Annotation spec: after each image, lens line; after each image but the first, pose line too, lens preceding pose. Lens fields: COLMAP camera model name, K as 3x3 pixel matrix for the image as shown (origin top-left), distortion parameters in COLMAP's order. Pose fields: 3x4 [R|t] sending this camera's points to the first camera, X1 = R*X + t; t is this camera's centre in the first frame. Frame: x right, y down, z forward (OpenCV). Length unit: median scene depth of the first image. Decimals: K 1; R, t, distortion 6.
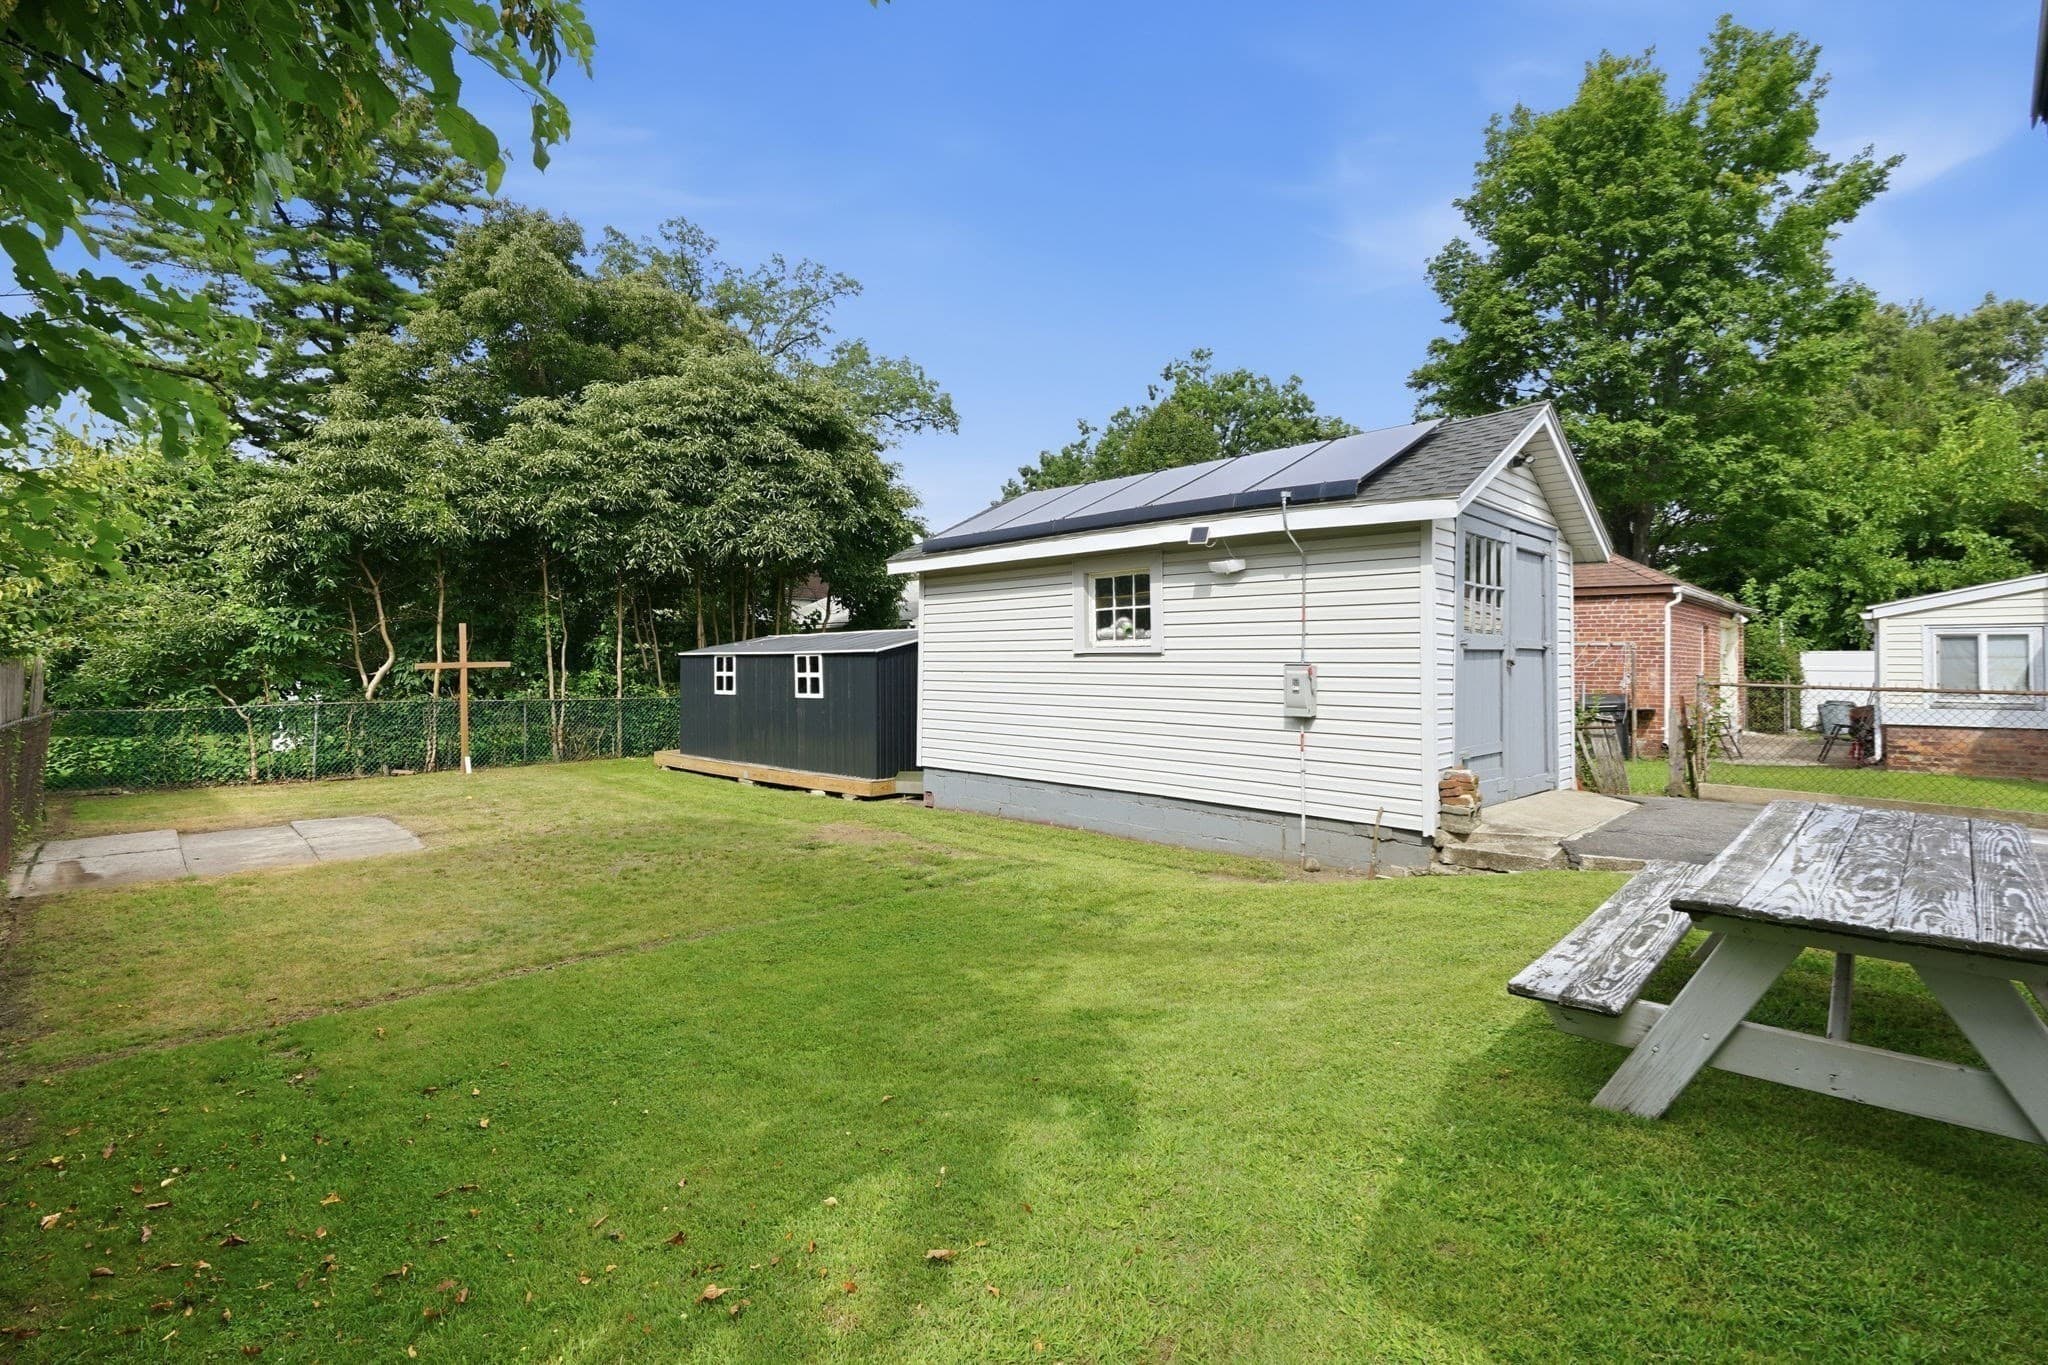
lens RADIAL K [[944.3, 0, 1008.9], [0, 944.3, 655.3], [0, 0, 1]] dist [-0.001999, -0.000624]
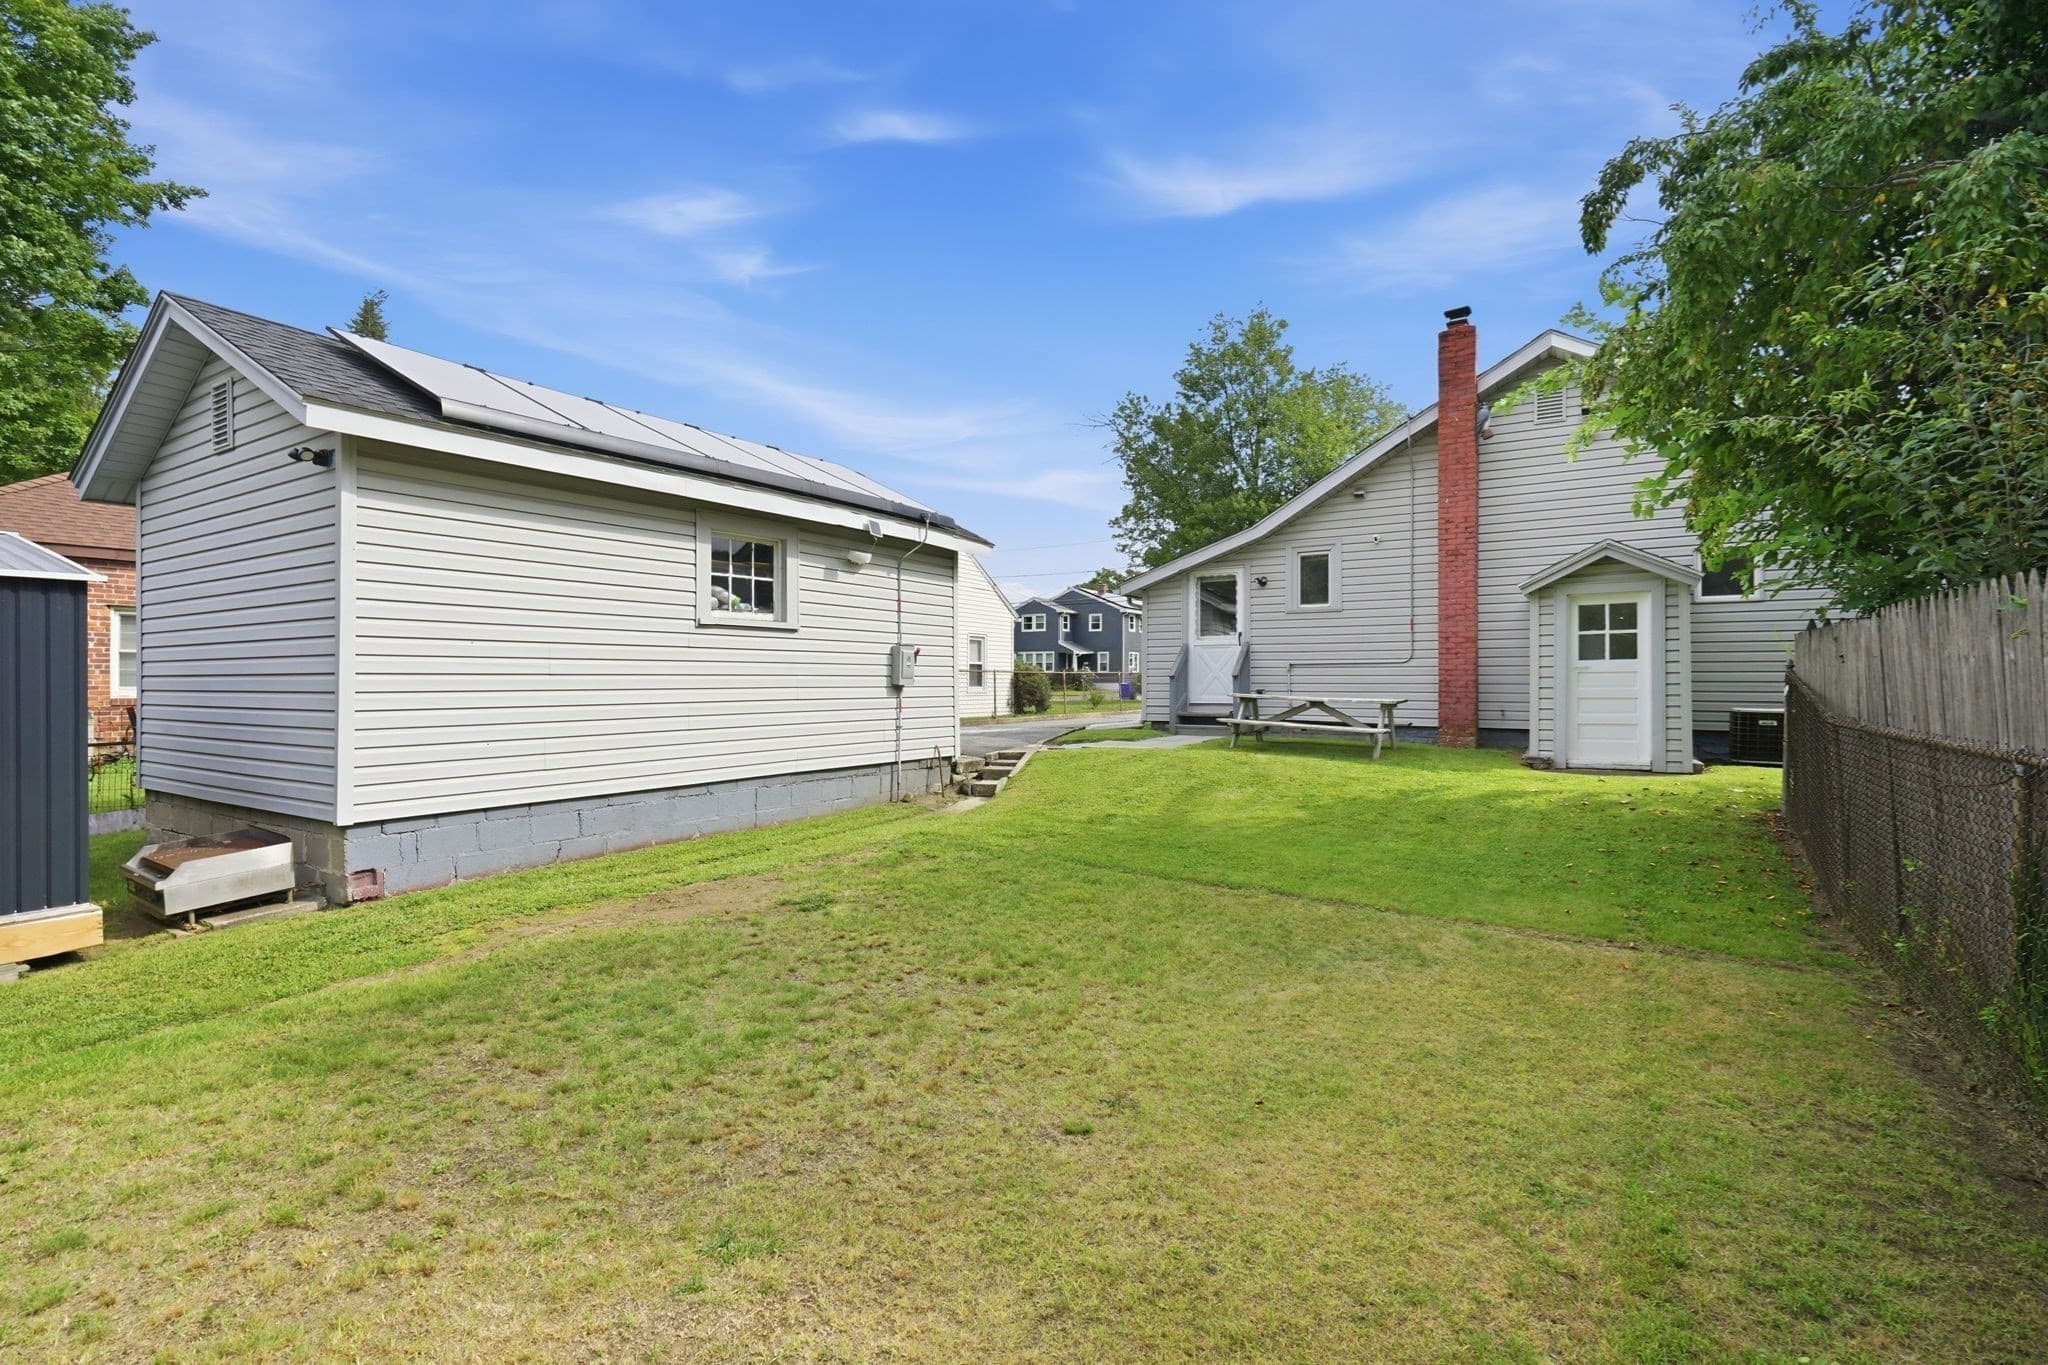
lens RADIAL K [[914.1, 0, 1024.0], [0, 914.1, 682.5], [0, 0, 1]] dist [0.000220, 0.000282]
pose [[-0.224209, -0.013490, 0.974448, -0.422854], [-0.014242, 0.999843, 0.010565, 0.020156], [-0.974437, -0.011510, -0.224366, 0.498526]]
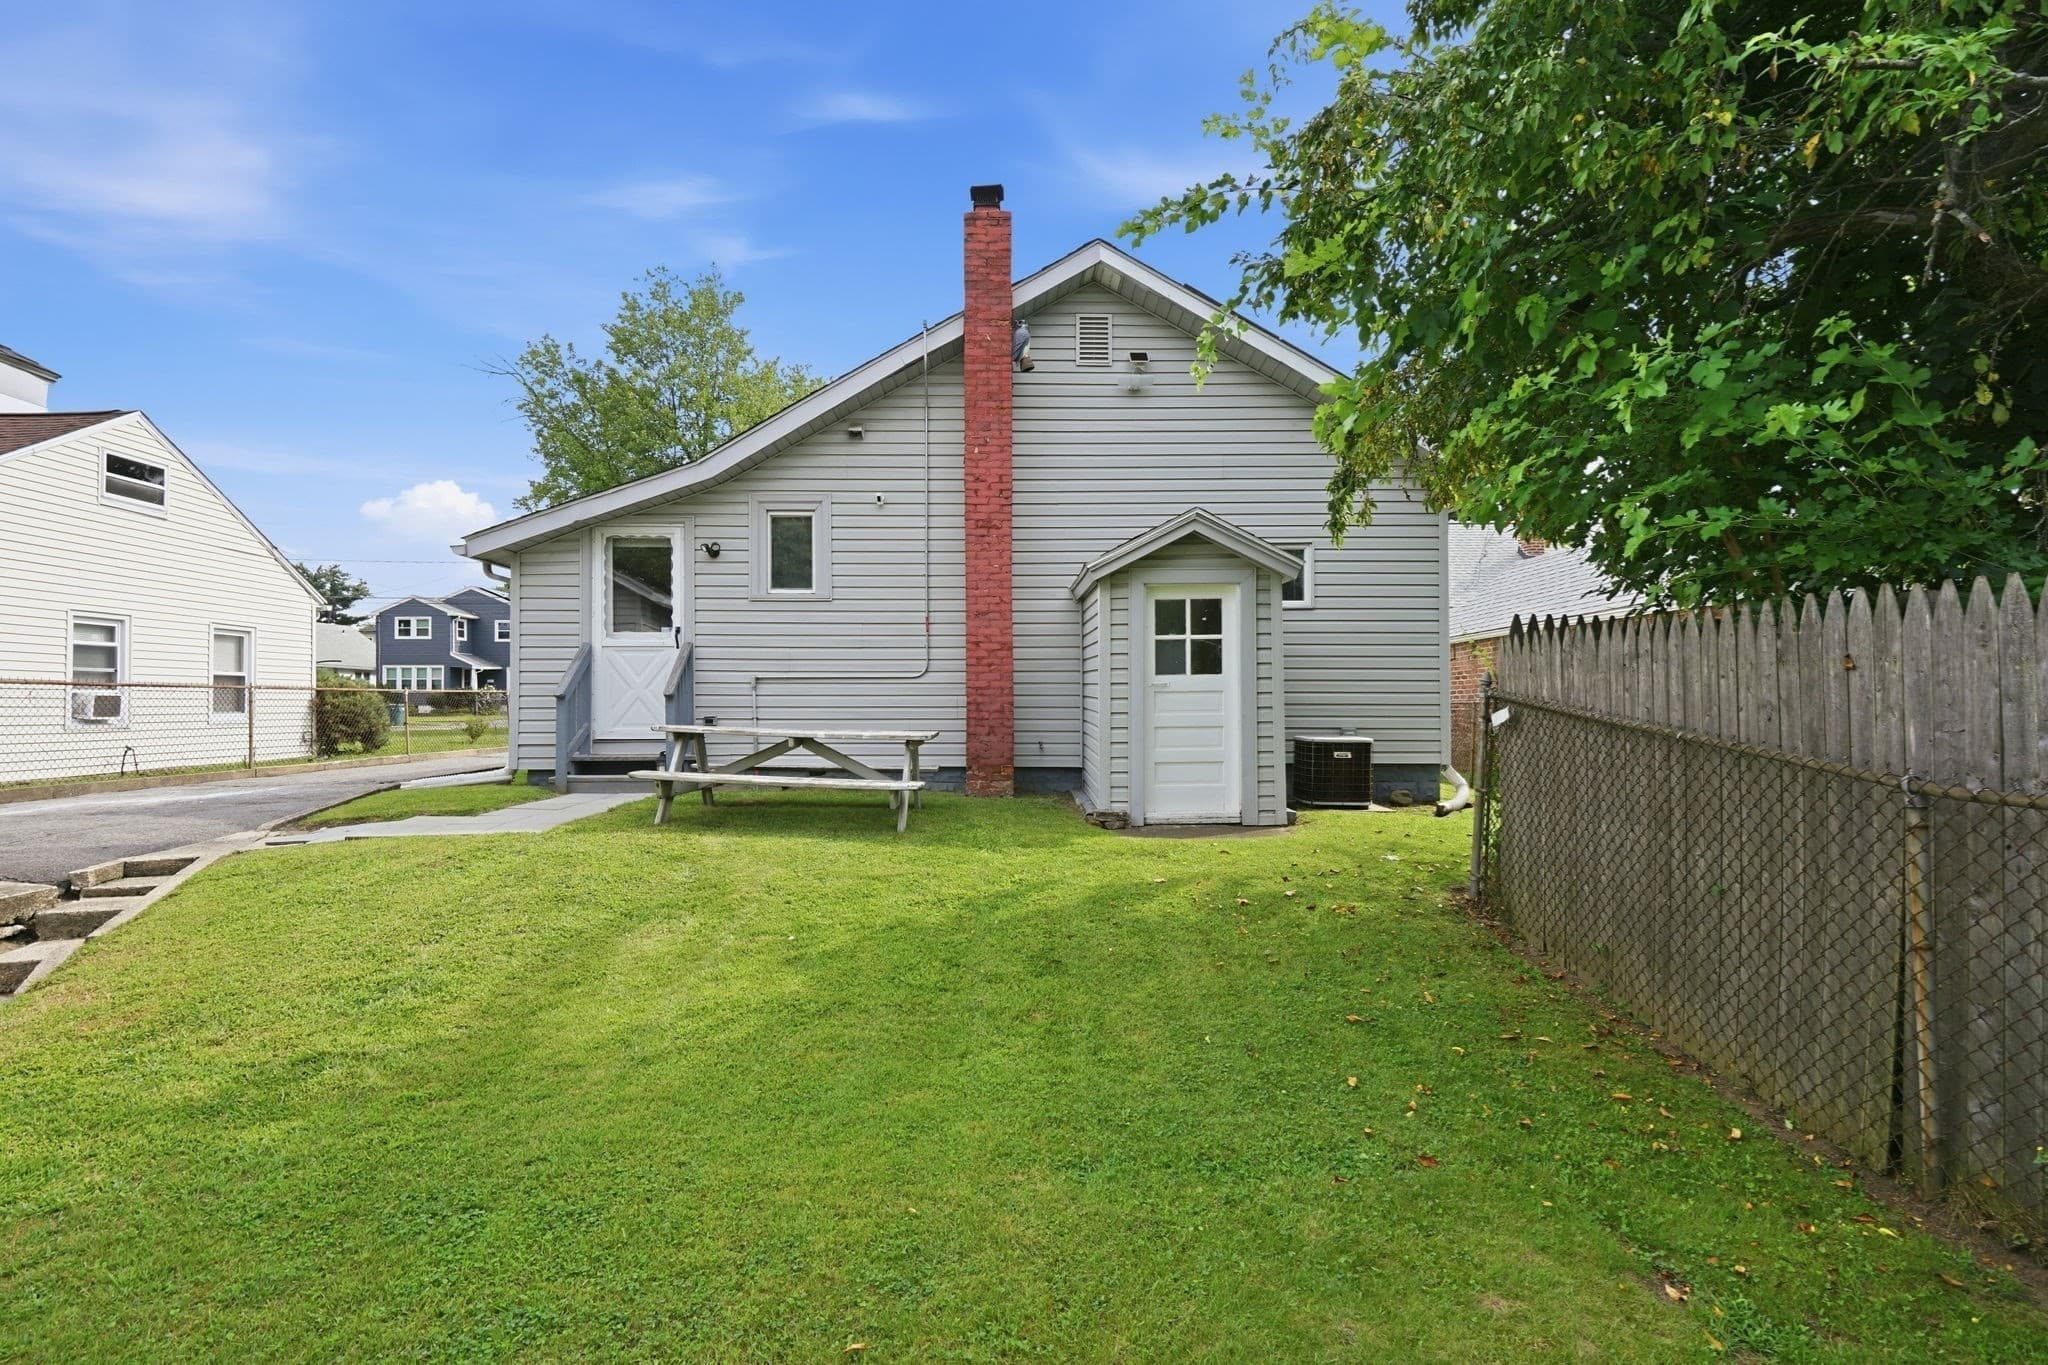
lens RADIAL K [[945.5, 0, 1012.3], [0, 945.5, 705.5], [0, 0, 1]] dist [-0.001240, -0.000309]
pose [[-0.709157, -0.013967, 0.704913, -0.205593], [-0.016707, 0.999856, 0.003004, 0.020934], [-0.704853, -0.009646, -0.709288, 0.385453]]
